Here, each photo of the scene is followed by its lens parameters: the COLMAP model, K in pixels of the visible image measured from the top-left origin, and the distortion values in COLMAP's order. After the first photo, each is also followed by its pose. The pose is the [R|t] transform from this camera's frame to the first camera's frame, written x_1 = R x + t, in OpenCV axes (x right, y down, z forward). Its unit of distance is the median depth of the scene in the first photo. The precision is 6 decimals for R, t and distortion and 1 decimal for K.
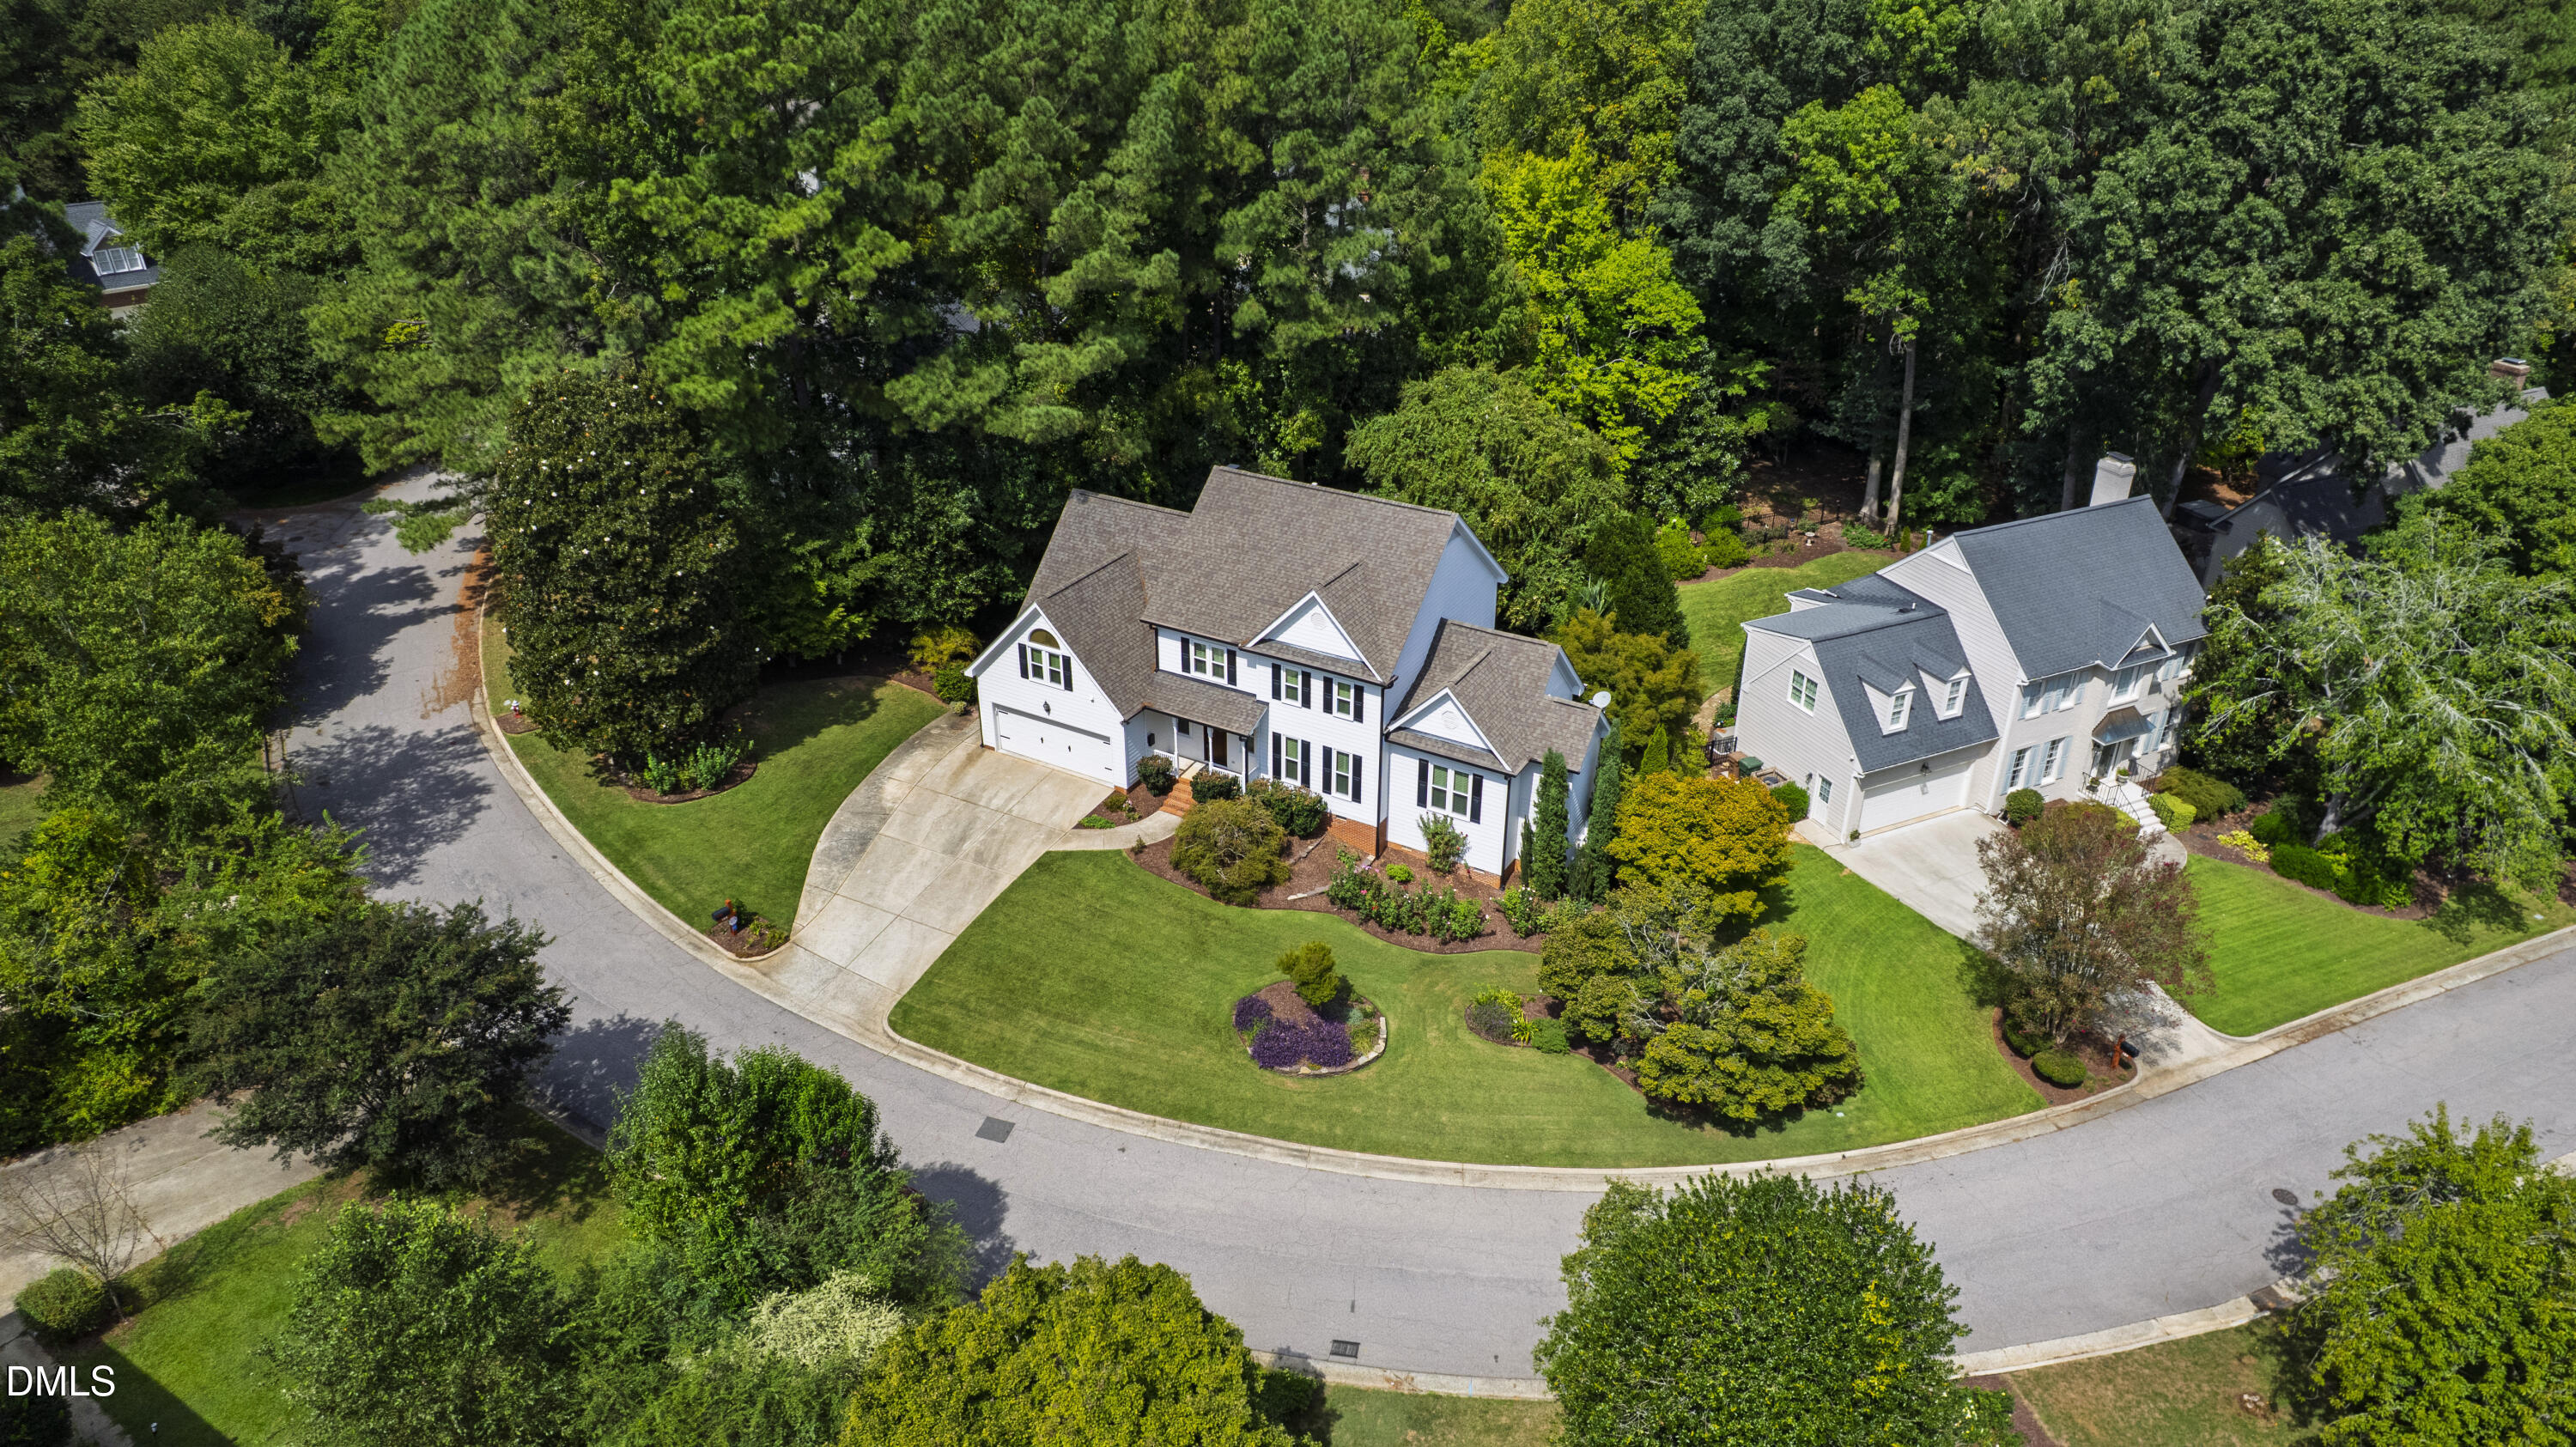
lens RADIAL K [[1645.7, 0, 1288.0], [0, 1645.7, 723.5], [0, 0, 1]] dist [-0.075818, 0.062830]
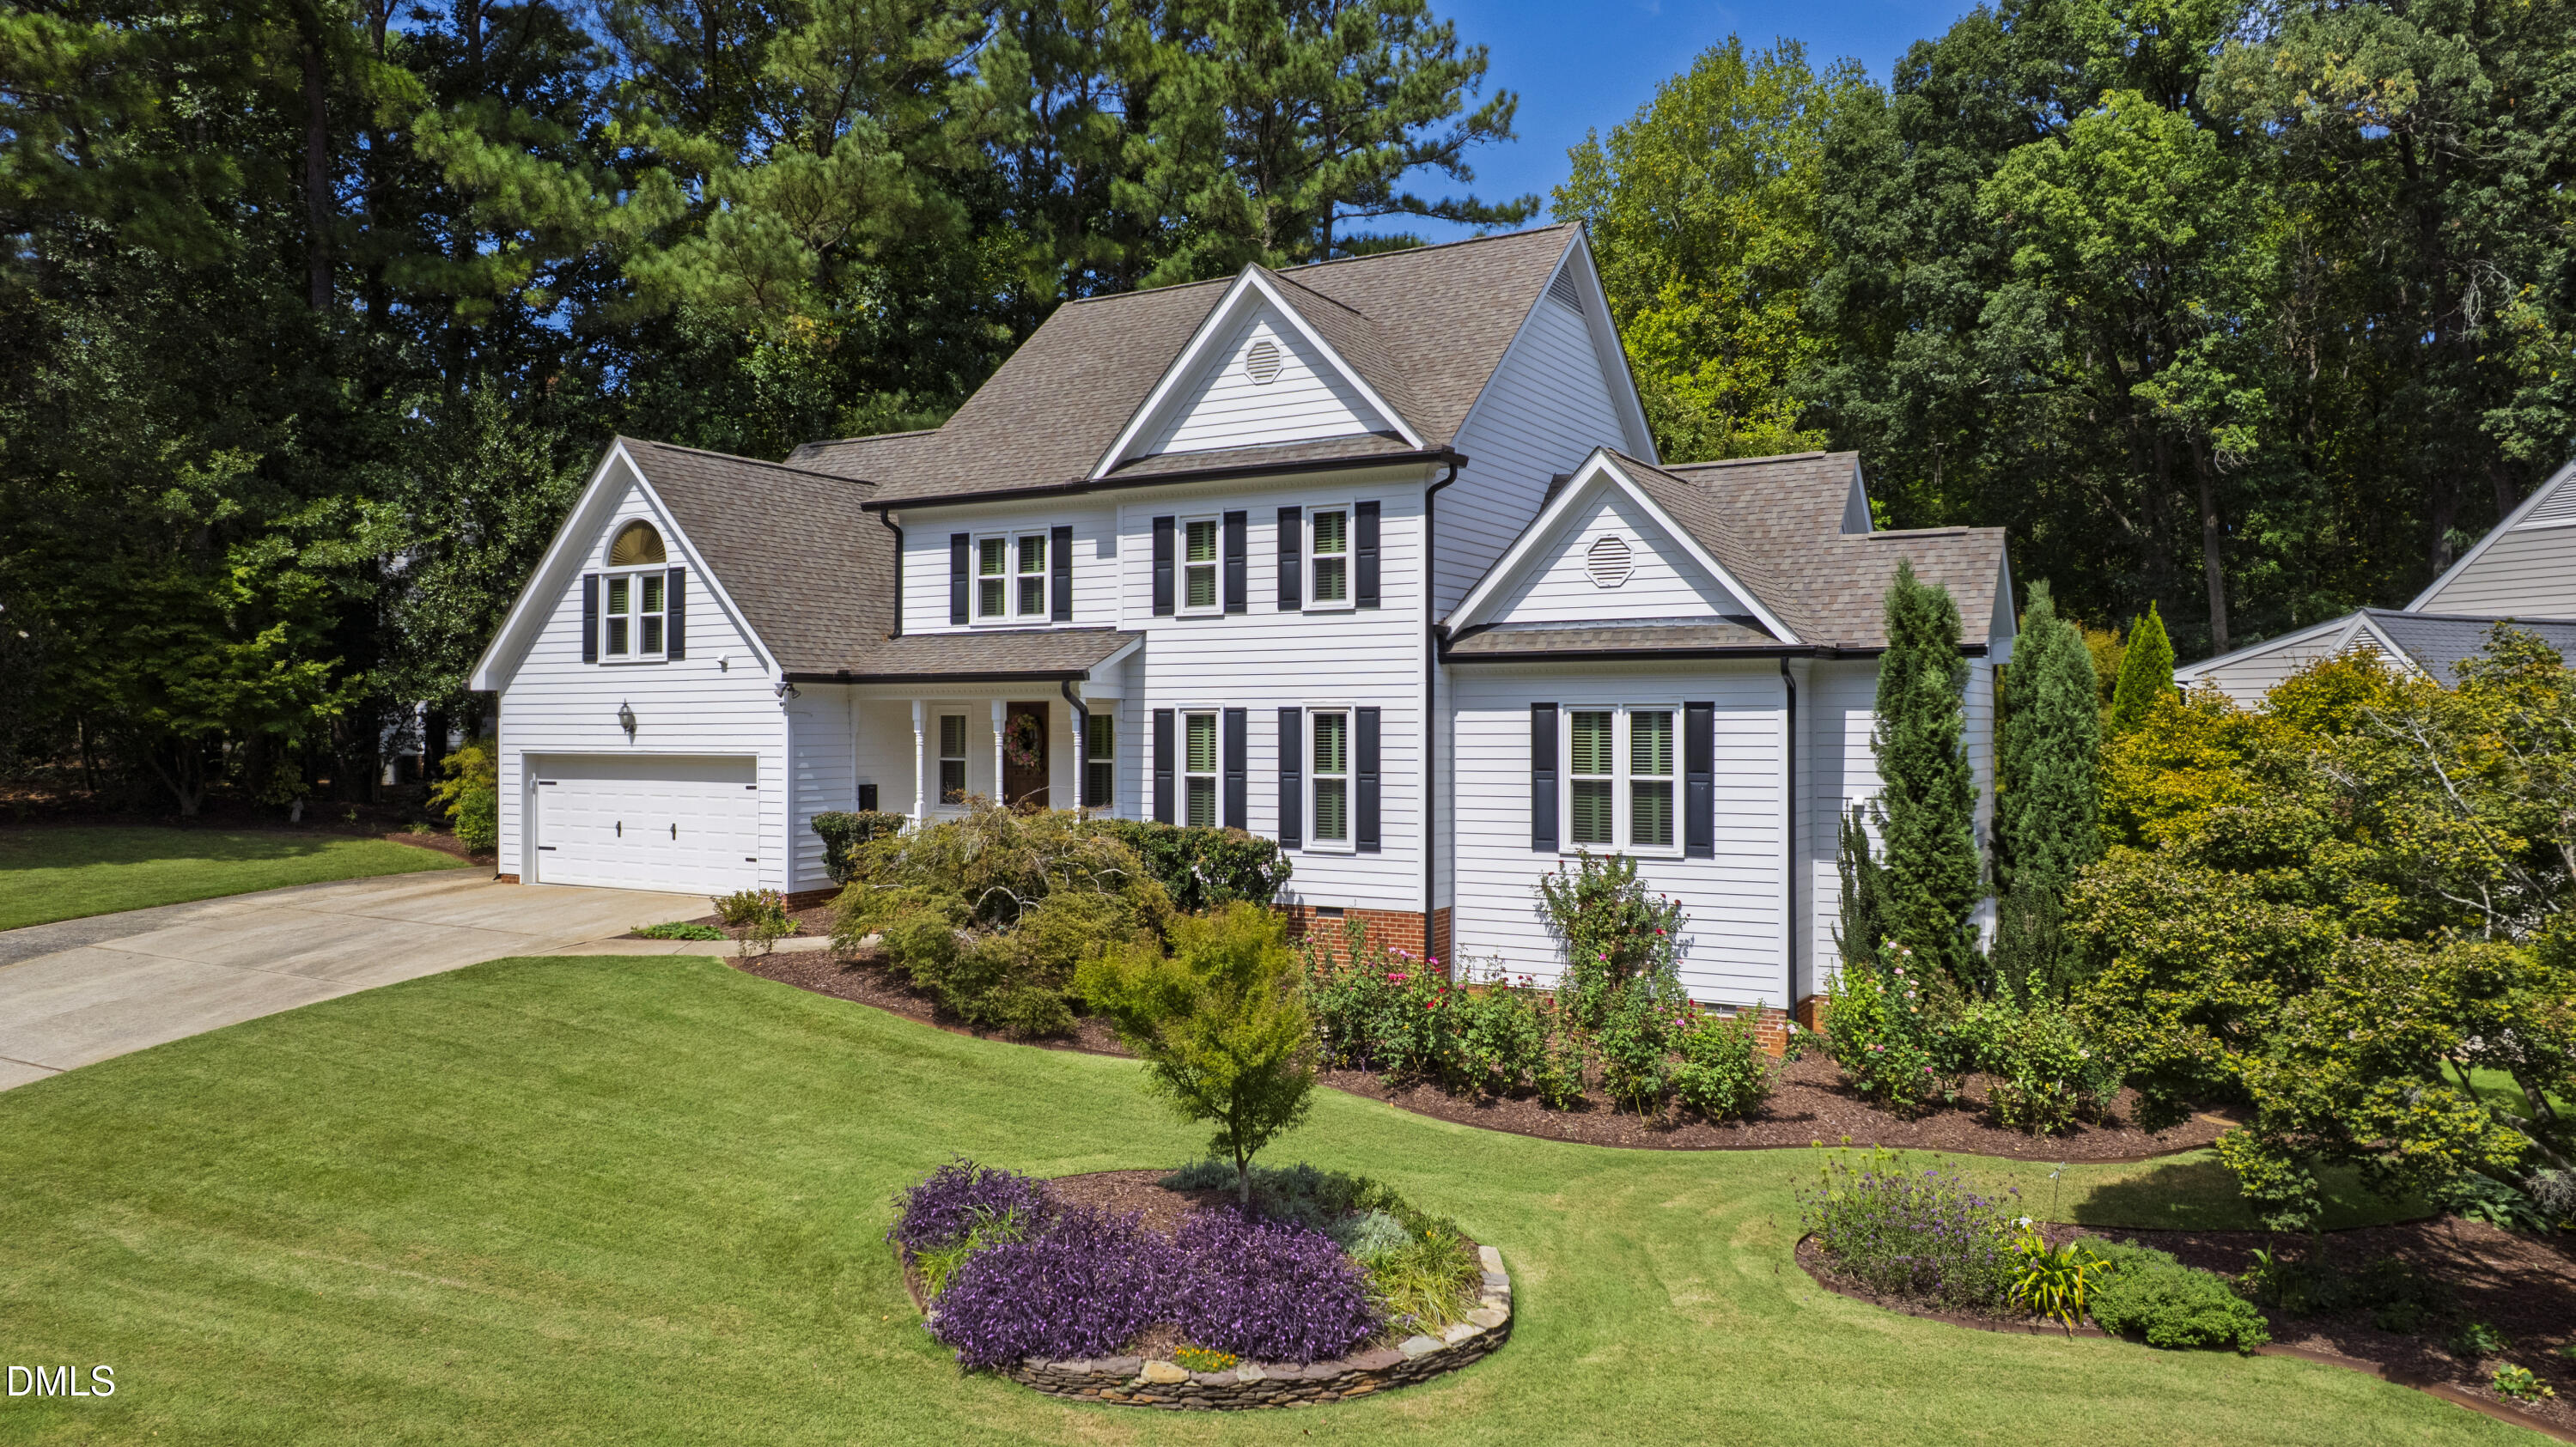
lens RADIAL K [[1707.3, 0, 1288.0], [0, 1707.3, 723.5], [0, 0, 1]] dist [-0.049581, -0.000593]
pose [[1.000000, -0.000777, -0.000105, 0.023580], [0.000632, 0.877848, -0.478939, 0.209267], [0.000464, 0.478939, 0.877848, 0.650268]]
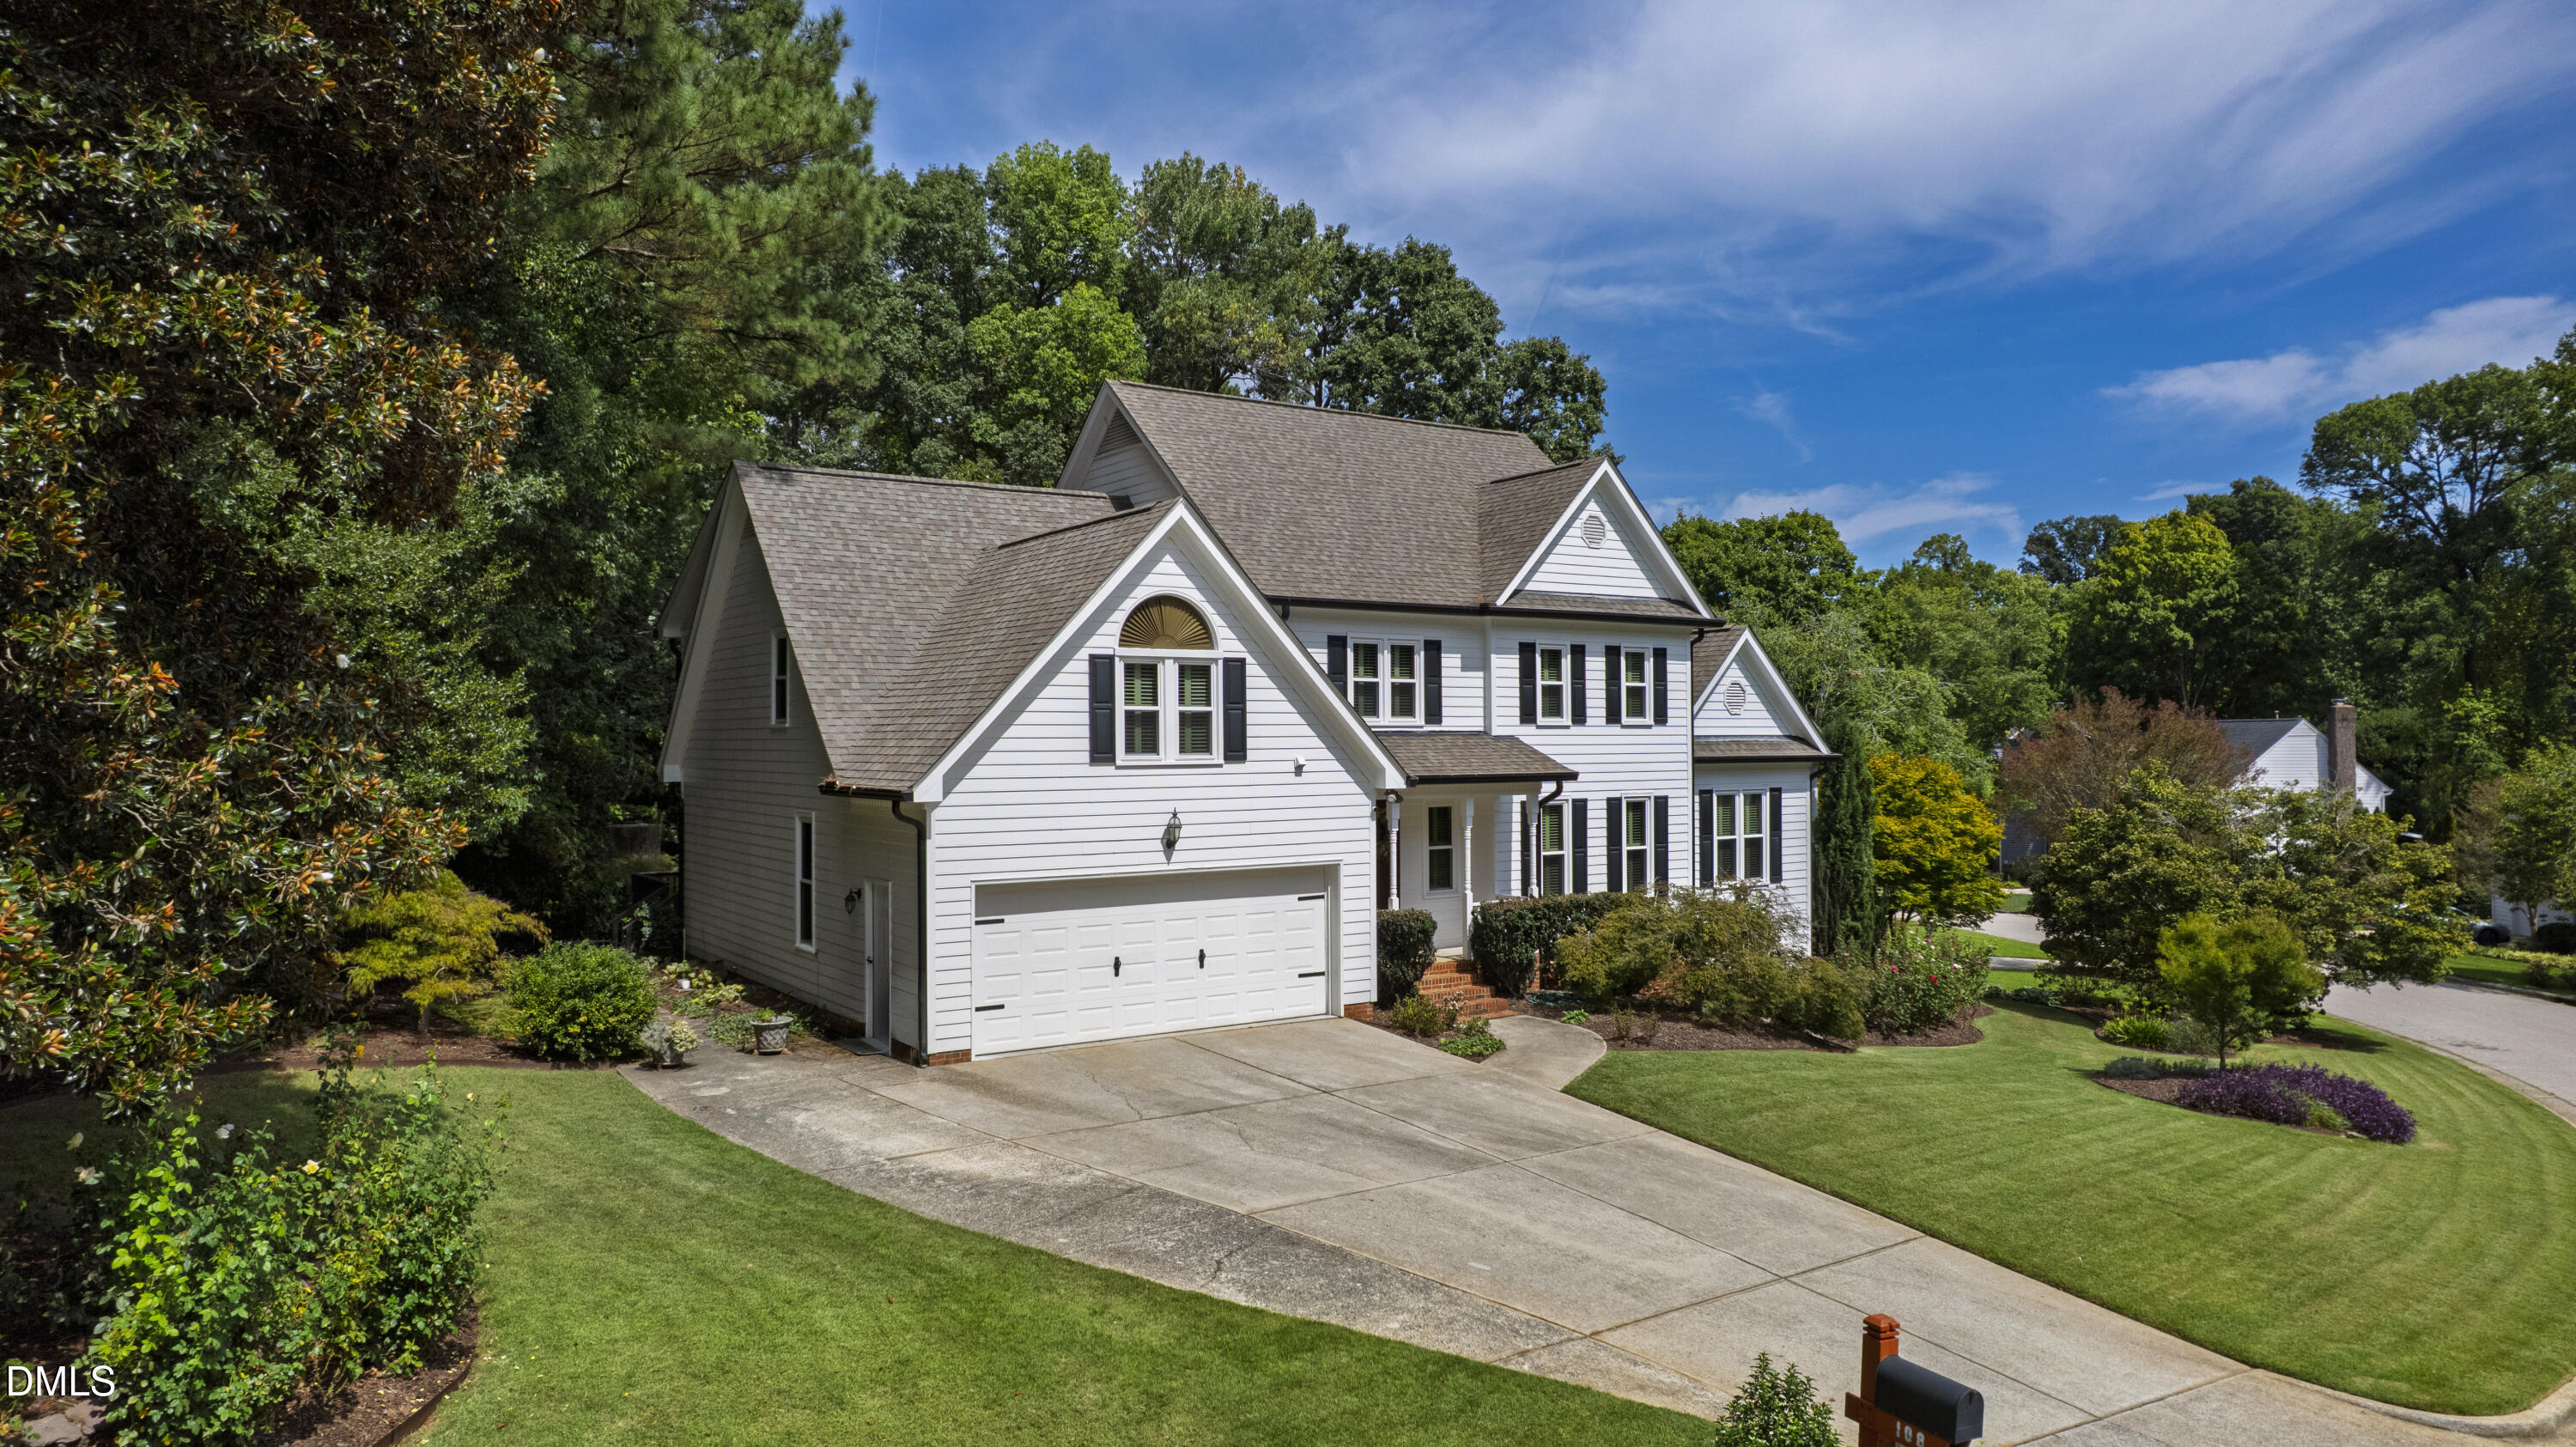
lens RADIAL K [[1645.7, 0, 1288.0], [0, 1645.7, 723.5], [0, 0, 1]] dist [-0.075818, 0.062830]
pose [[0.434554, 0.006945, 0.900619, -0.479305], [0.436080, 0.873317, -0.217146, 0.060198], [-0.788033, 0.487104, 0.376475, 0.877517]]
